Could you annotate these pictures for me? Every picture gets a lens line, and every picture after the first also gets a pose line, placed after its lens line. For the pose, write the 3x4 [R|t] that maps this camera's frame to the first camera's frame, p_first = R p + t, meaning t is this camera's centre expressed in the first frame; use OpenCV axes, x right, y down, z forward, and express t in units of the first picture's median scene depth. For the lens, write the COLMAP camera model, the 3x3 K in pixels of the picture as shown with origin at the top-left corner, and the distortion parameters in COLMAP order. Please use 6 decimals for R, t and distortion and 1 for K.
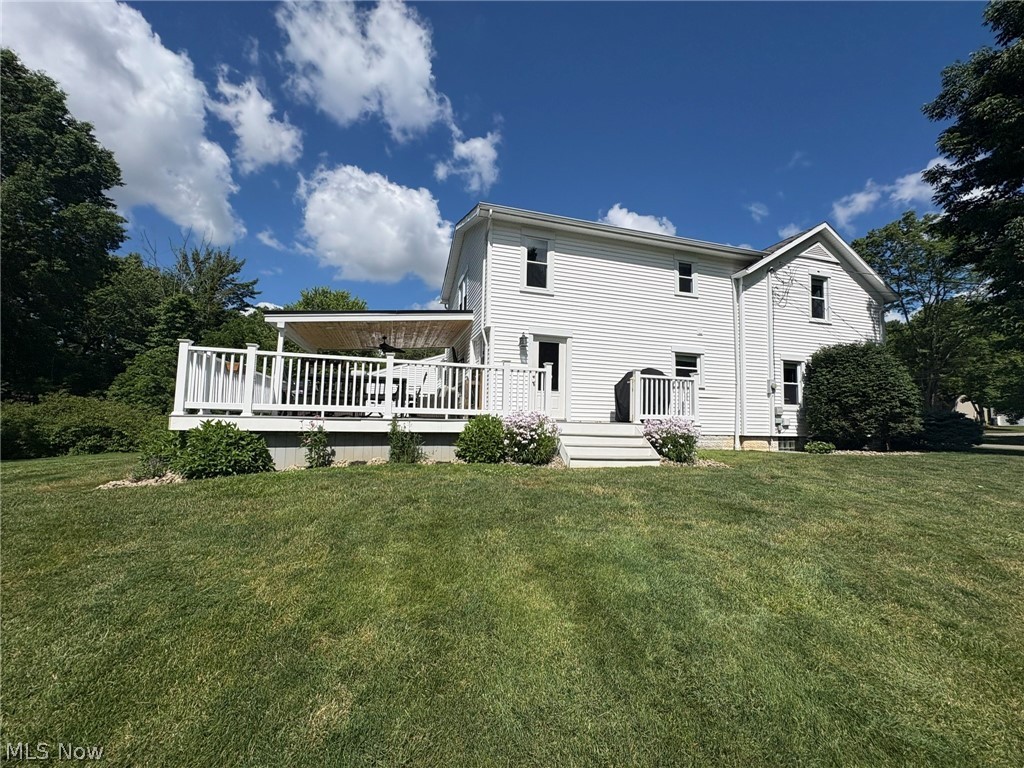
lens RADIAL K [[410.1, 0, 510.8], [0, 410.1, 385.5], [0, 0, 1]] dist [-0.001957, 0.000723]
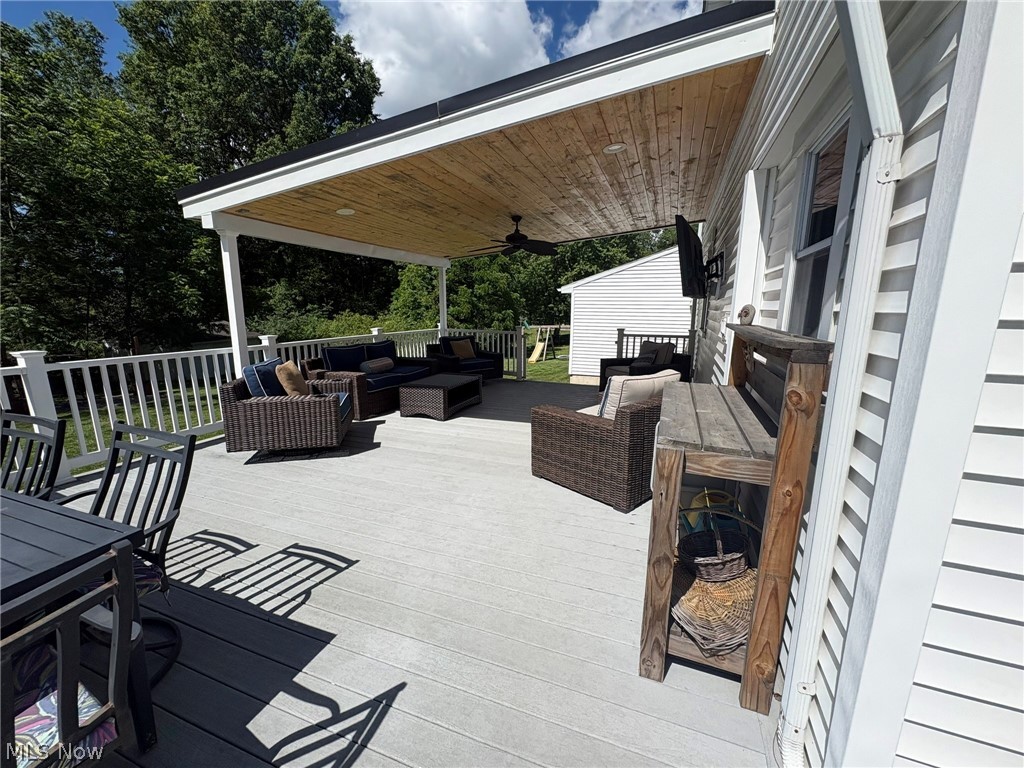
lens RADIAL K [[410.1, 0, 514.3], [0, 410.1, 384.4], [0, 0, 1]] dist [-0.001957, 0.000723]
pose [[0.794403, 0.095976, -0.599761, -0.058070], [0.064104, 0.968674, 0.239919, -0.062845], [0.603999, -0.229039, 0.763365, 0.755259]]
